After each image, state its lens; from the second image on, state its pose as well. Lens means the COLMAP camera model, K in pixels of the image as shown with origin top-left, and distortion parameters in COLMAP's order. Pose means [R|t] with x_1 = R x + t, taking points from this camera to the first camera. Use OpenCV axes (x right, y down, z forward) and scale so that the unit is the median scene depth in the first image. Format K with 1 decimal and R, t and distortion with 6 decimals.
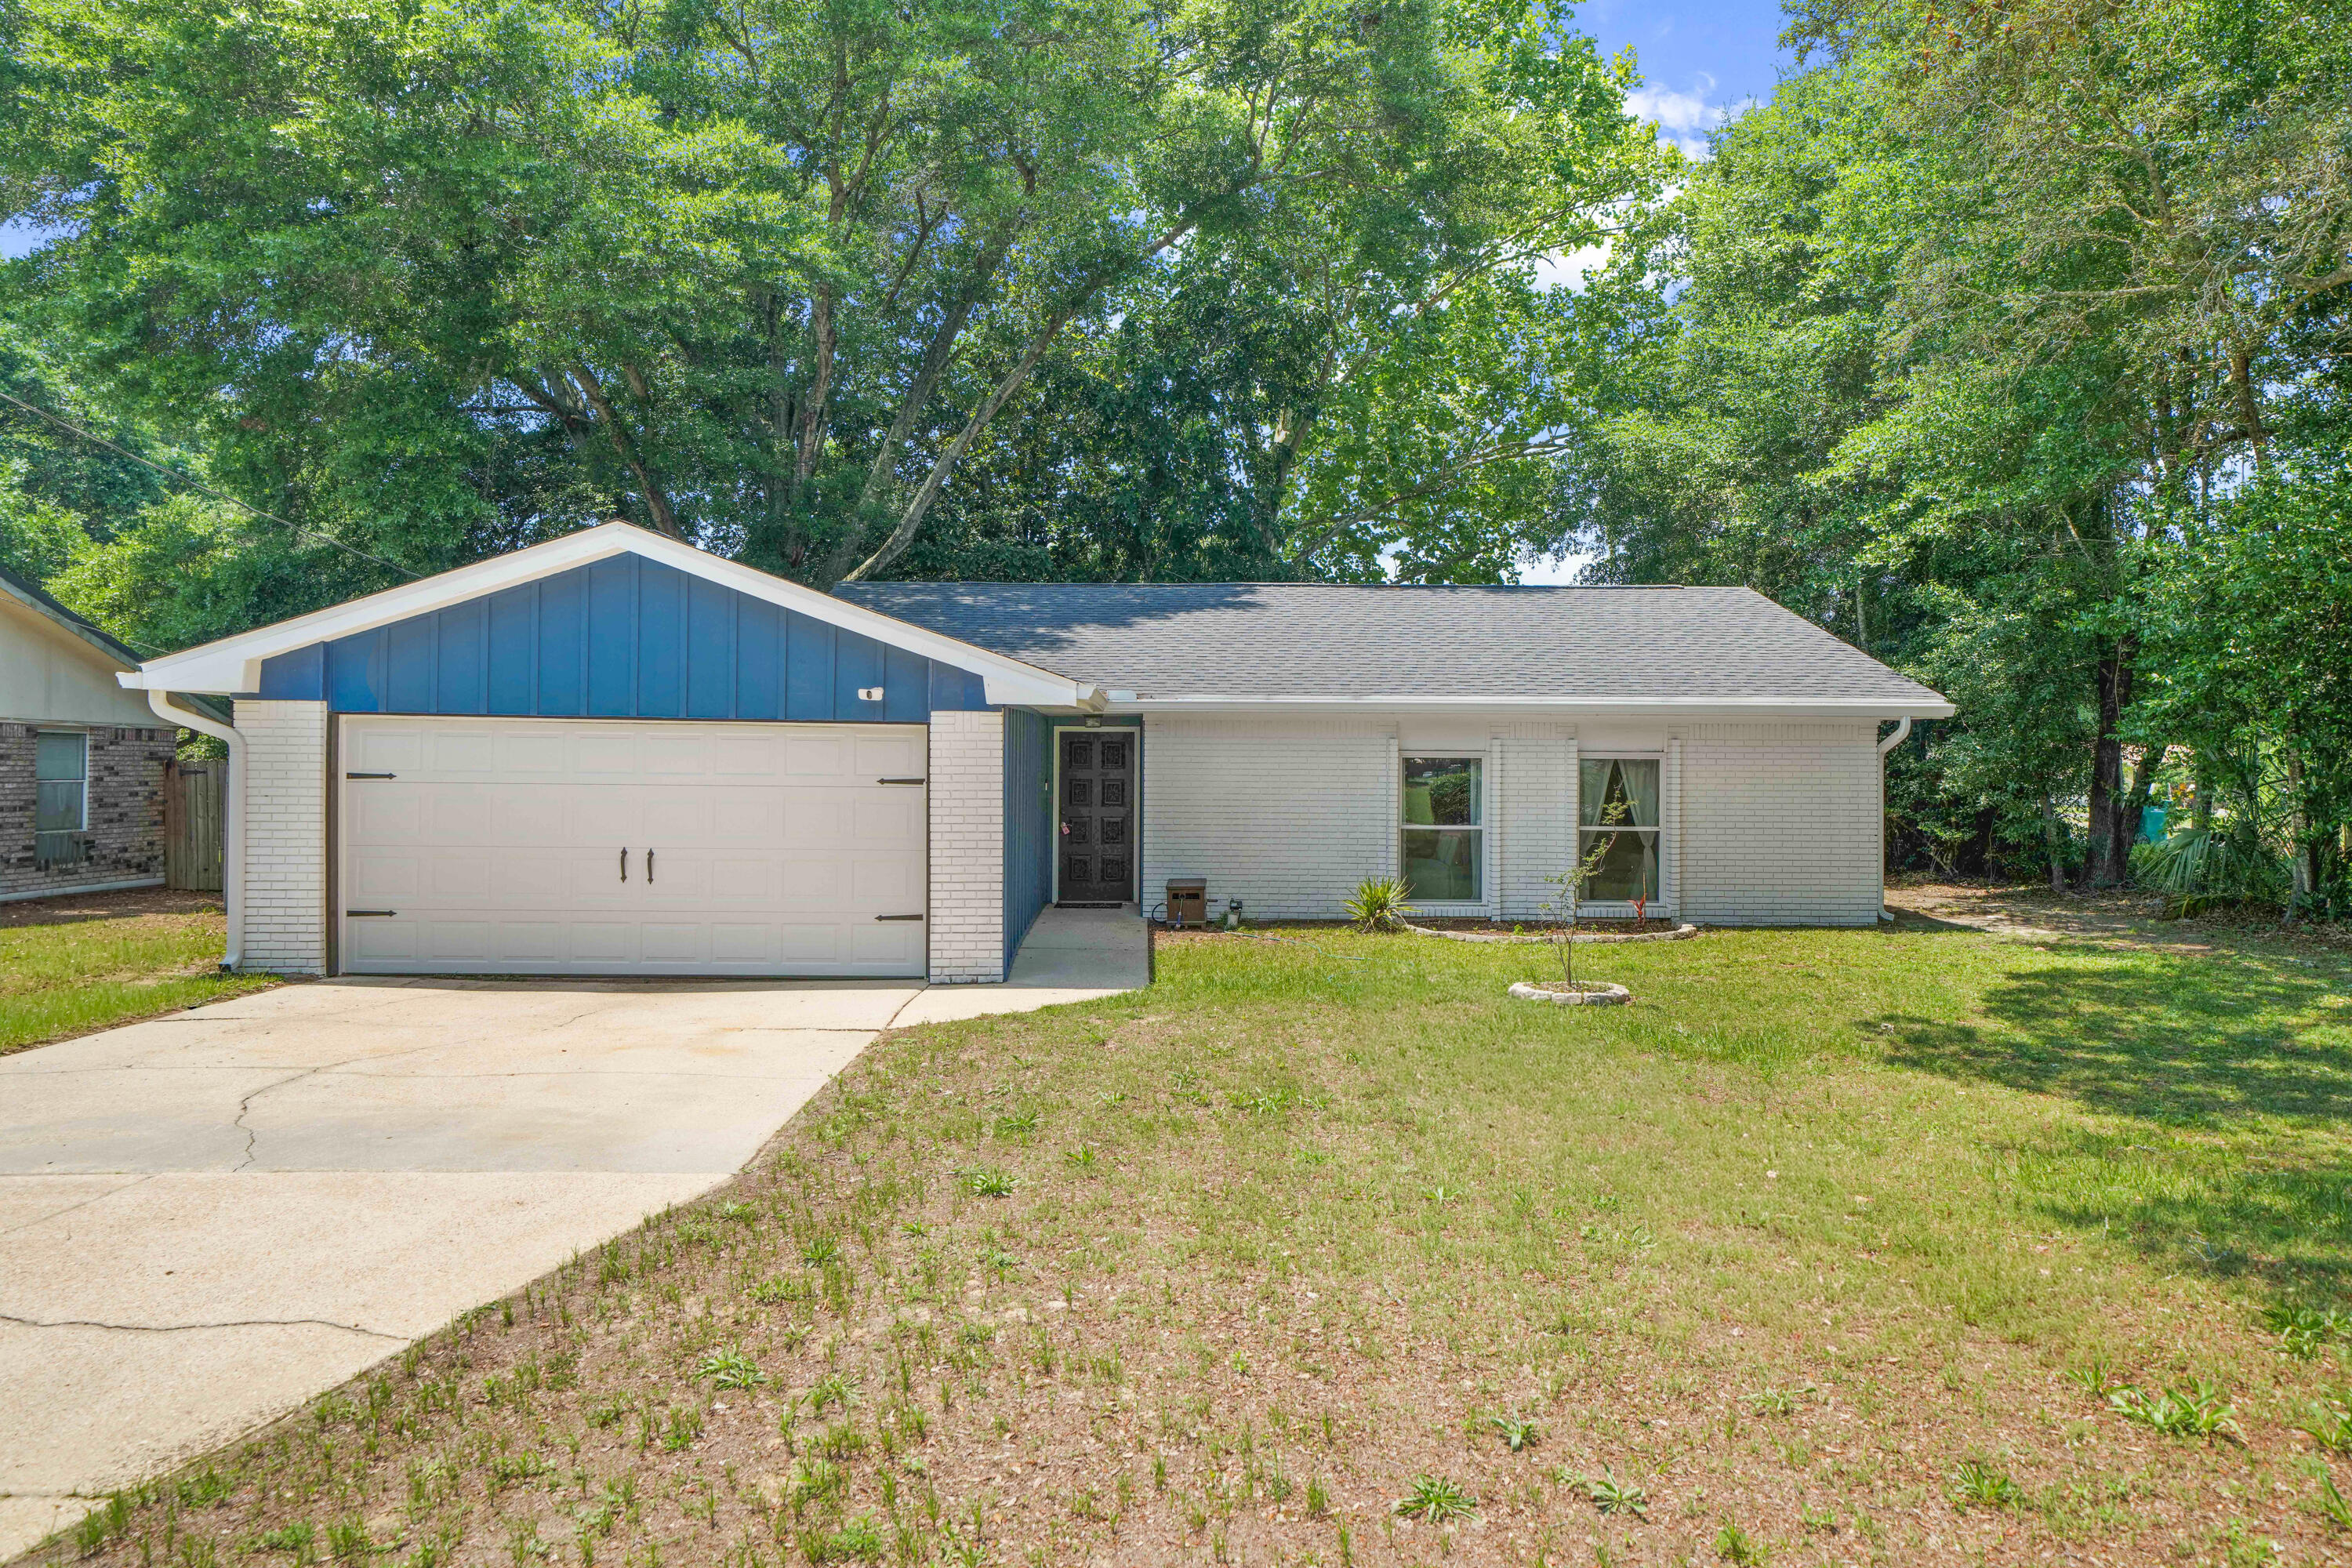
lens RADIAL K [[1546.5, 0, 1172.3], [0, 1546.5, 765.8], [0, 0, 1]] dist [0.012766, 0.006359]
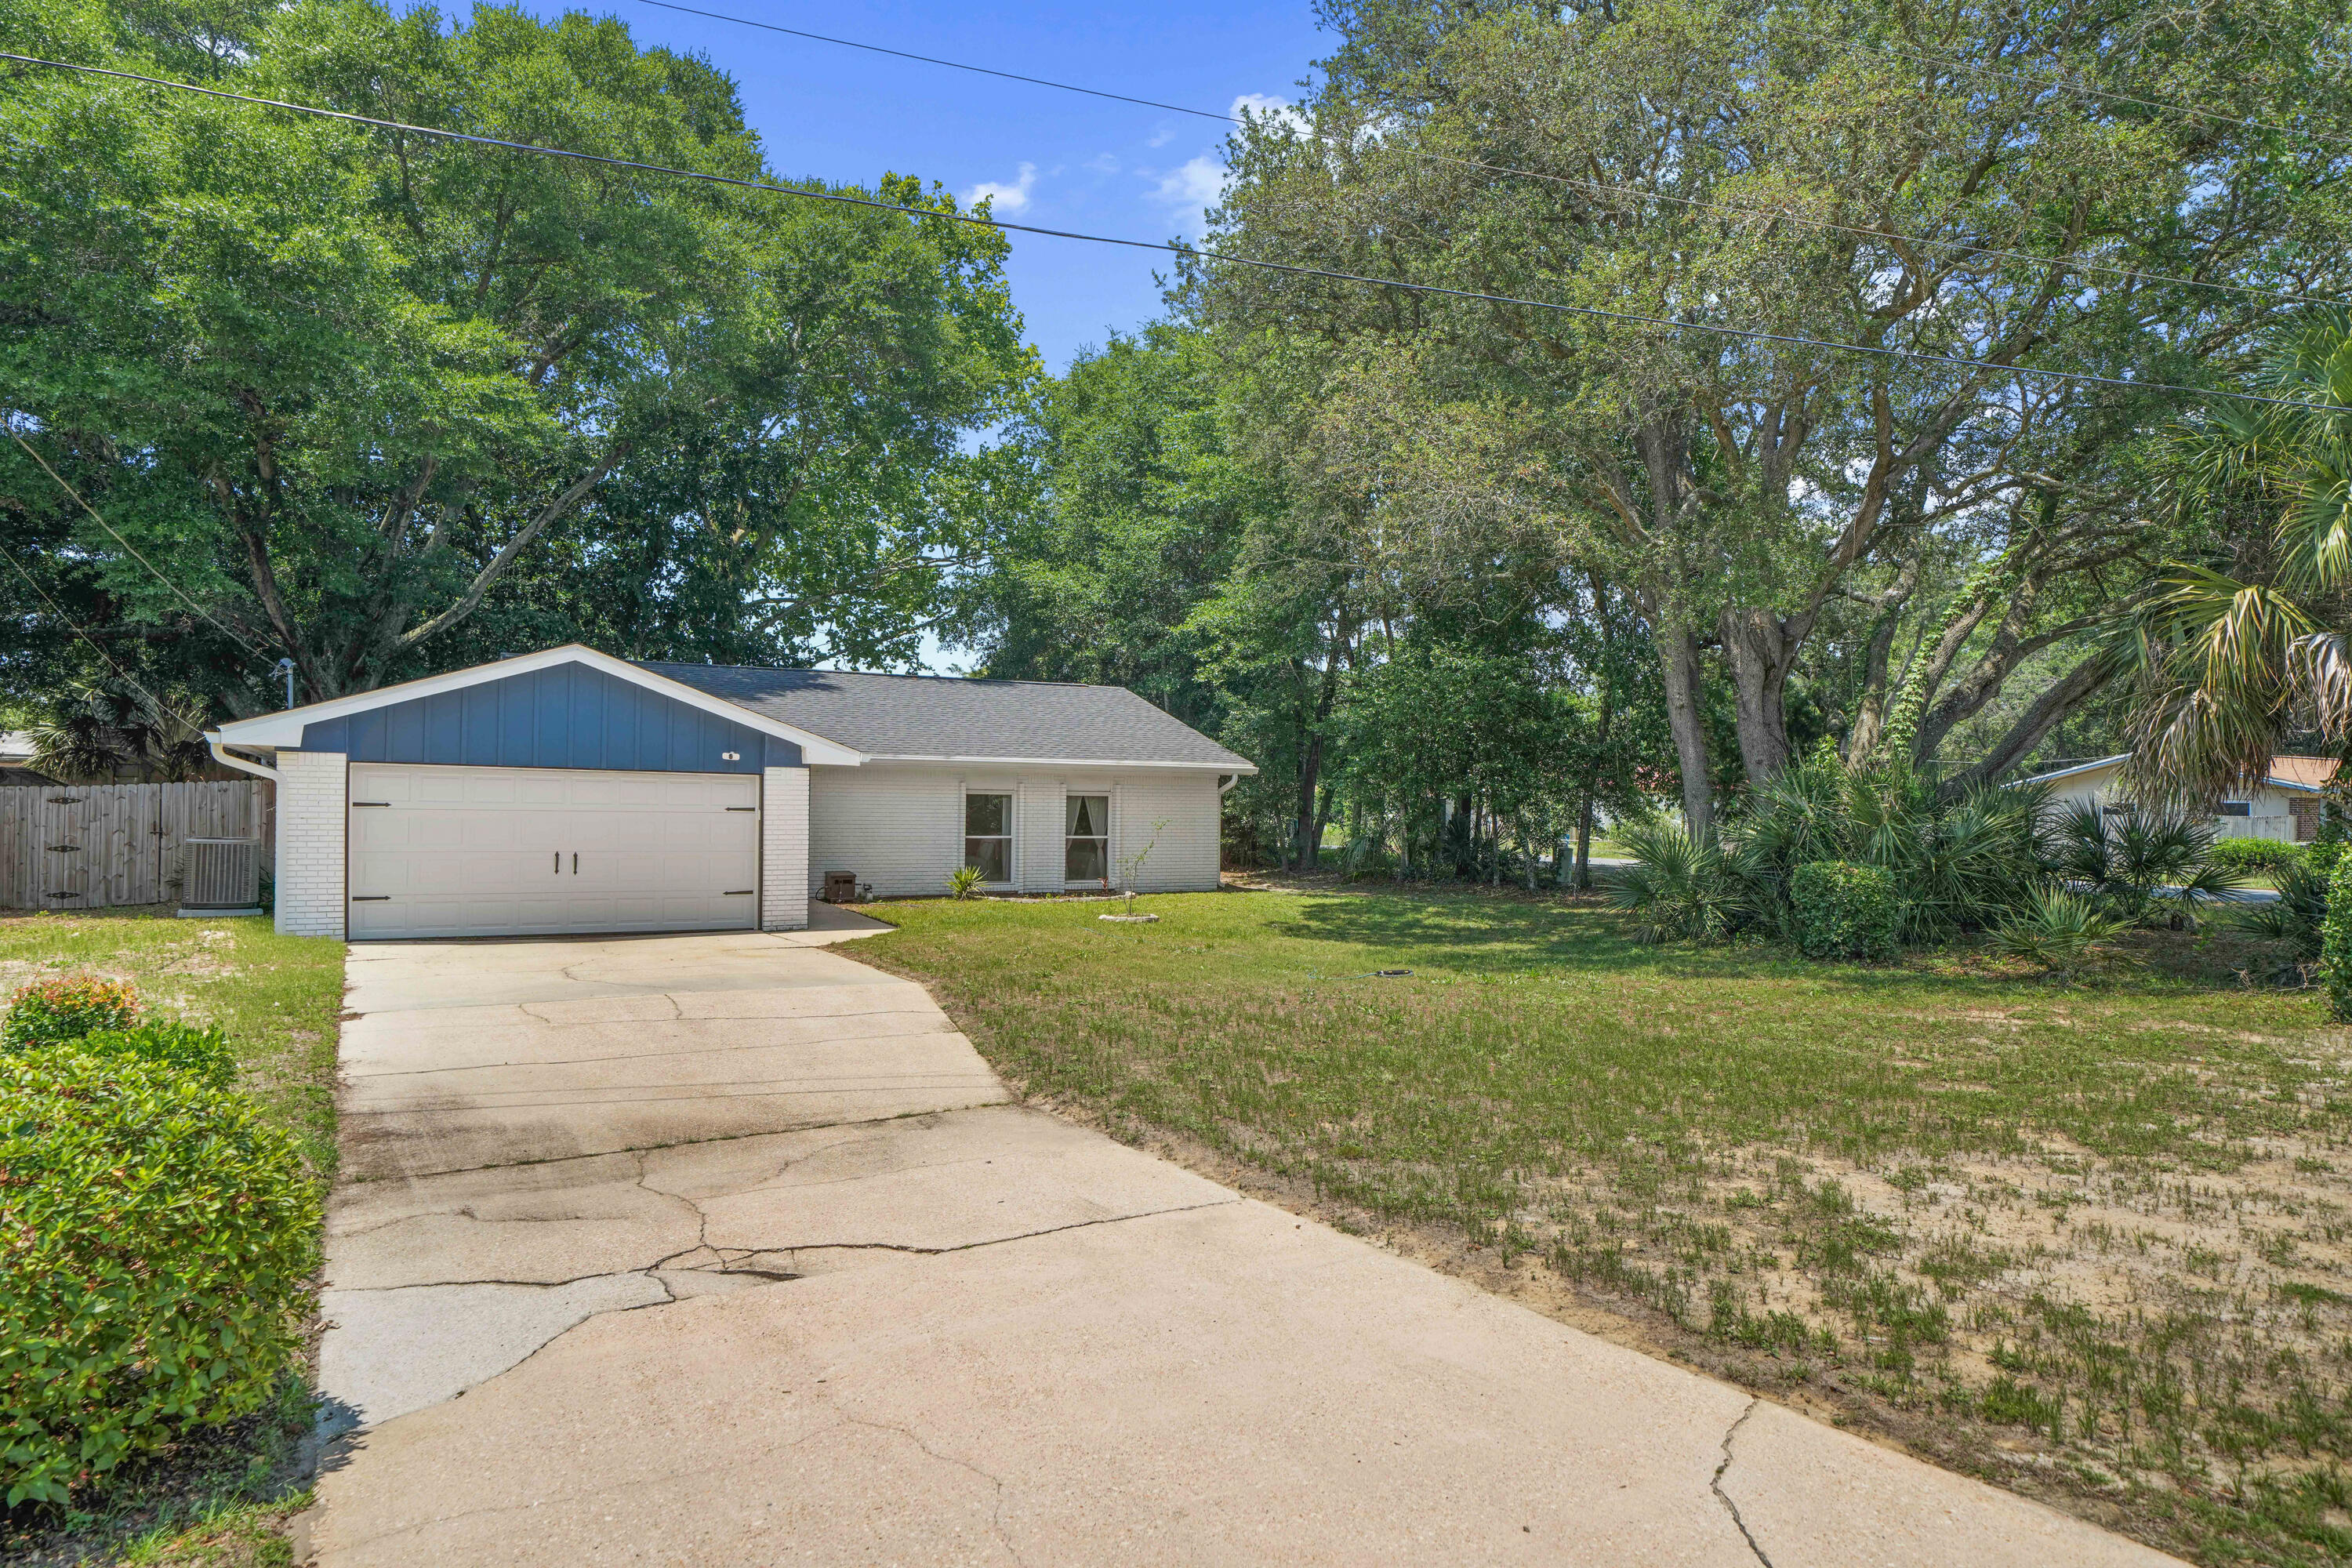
lens RADIAL K [[1365.2, 0, 1178.5], [0, 1365.2, 795.4], [0, 0, 1]] dist [0.020216, -0.000855]
pose [[0.878072, 0.006522, 0.478484, -0.342436], [-0.008312, 0.999964, 0.001623, -0.008058], [-0.478456, -0.005402, 0.878095, -0.363314]]
